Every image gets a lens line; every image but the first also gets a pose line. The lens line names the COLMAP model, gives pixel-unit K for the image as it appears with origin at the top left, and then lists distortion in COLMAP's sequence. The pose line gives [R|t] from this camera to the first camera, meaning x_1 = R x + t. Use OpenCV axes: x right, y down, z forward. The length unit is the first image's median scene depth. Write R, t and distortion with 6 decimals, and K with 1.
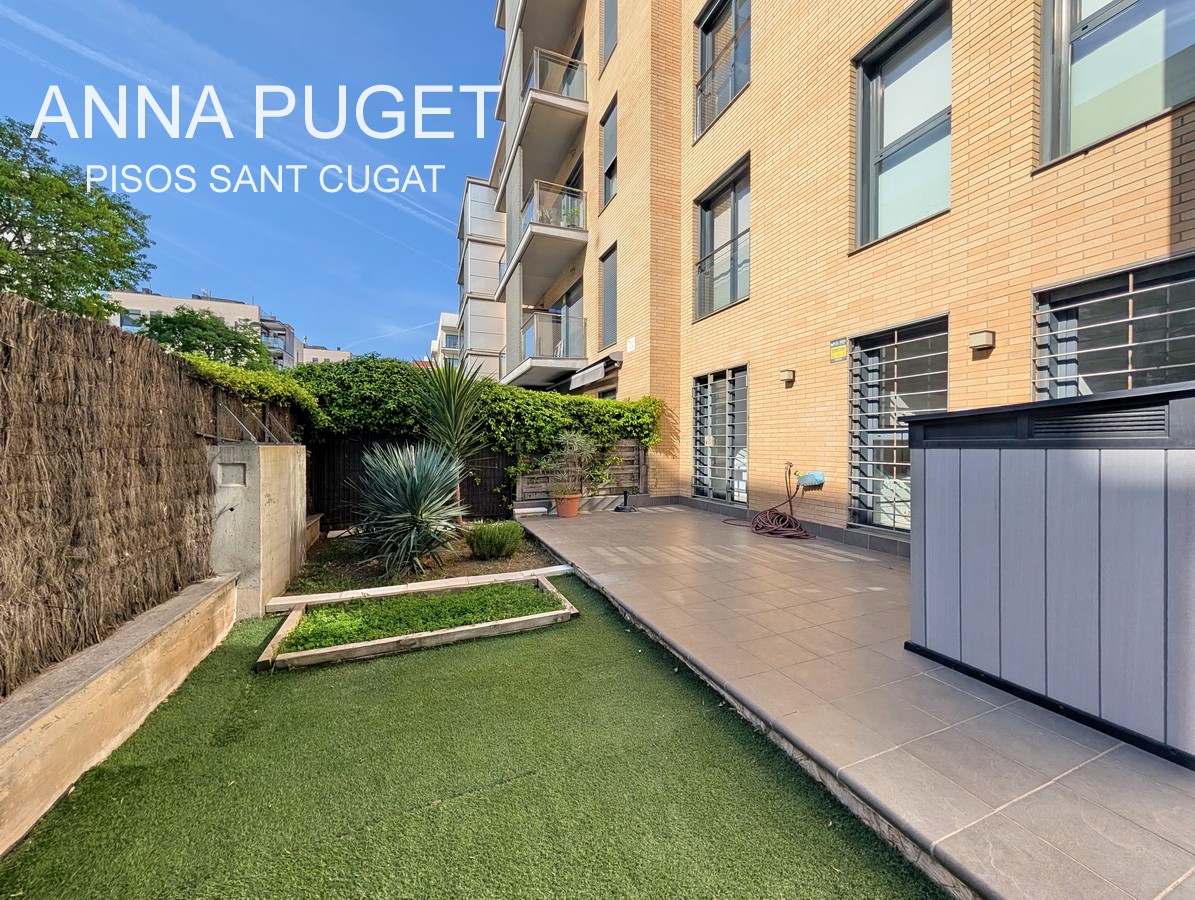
lens RADIAL K [[453.1, 0, 601.8], [0, 453.1, 442.9], [0, 0, 1]] dist [-0.002264, 0.000181]
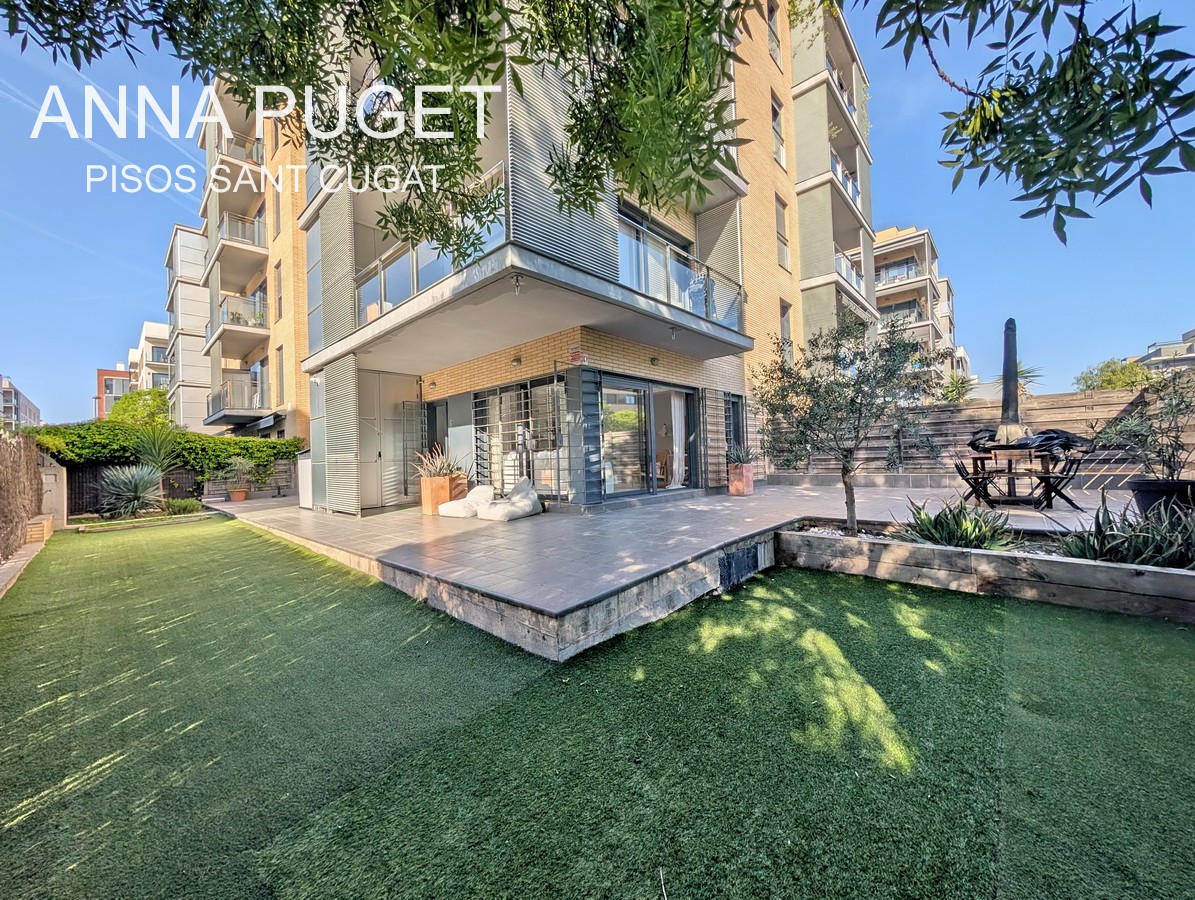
lens RADIAL K [[453.1, 0, 597.6], [0, 453.1, 448.1], [0, 0, 1]] dist [-0.002264, 0.000181]
pose [[0.902740, -0.026892, 0.429344, 0.492192], [0.038497, 0.999090, -0.018366, 0.033108], [-0.428460, 0.033109, 0.902954, -1.417627]]
